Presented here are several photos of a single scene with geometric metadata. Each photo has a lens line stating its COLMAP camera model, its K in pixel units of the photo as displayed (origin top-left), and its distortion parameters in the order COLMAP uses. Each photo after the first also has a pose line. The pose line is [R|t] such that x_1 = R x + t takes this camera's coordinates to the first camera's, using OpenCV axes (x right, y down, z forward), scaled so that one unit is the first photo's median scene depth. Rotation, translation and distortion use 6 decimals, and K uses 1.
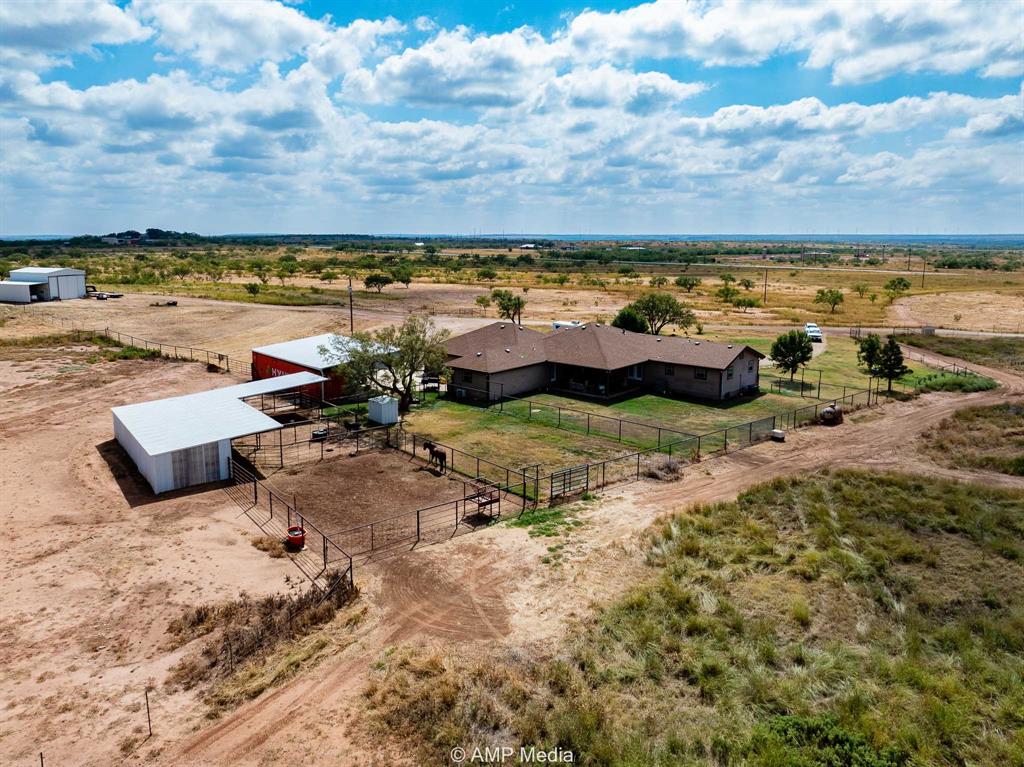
lens RADIAL K [[714.3, 0, 547.9], [0, 714.3, 296.5], [0, 0, 1]] dist [-0.005807, -0.001412]
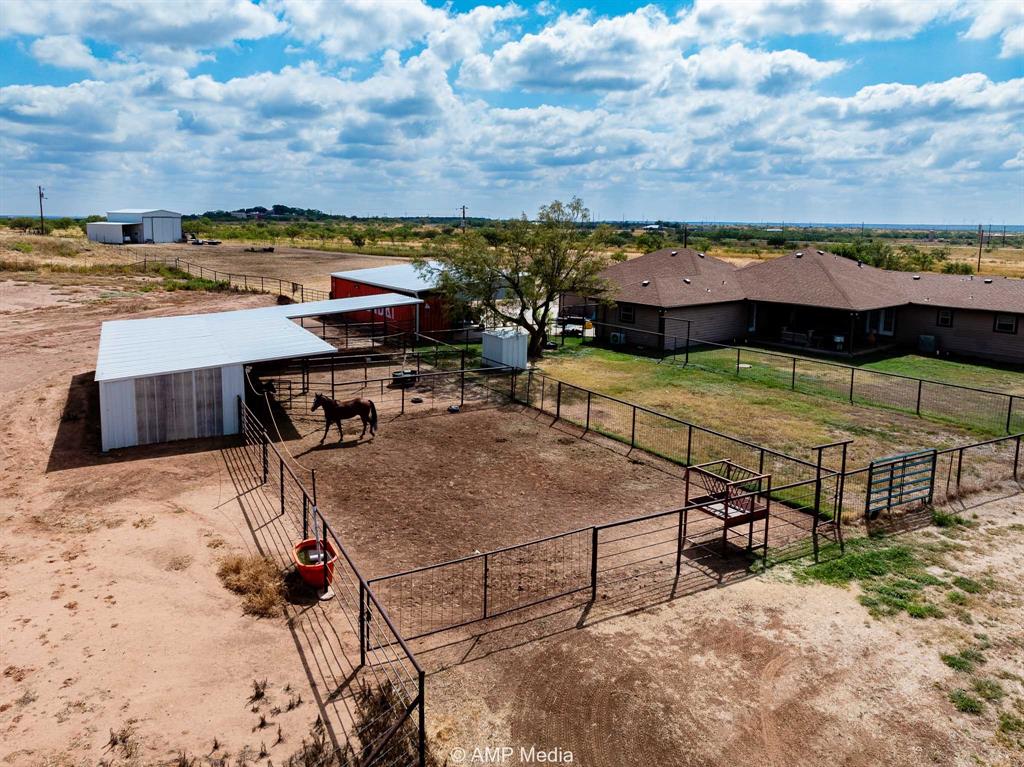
lens RADIAL K [[706.8, 0, 512.0], [0, 706.8, 383.5], [0, 0, 1]] dist [-0.012965, 0.001422]
pose [[0.978463, 0.046206, -0.201186, -0.051067], [-0.019527, 0.990974, 0.132626, 0.055963], [0.205499, -0.125841, 0.970533, 0.206526]]
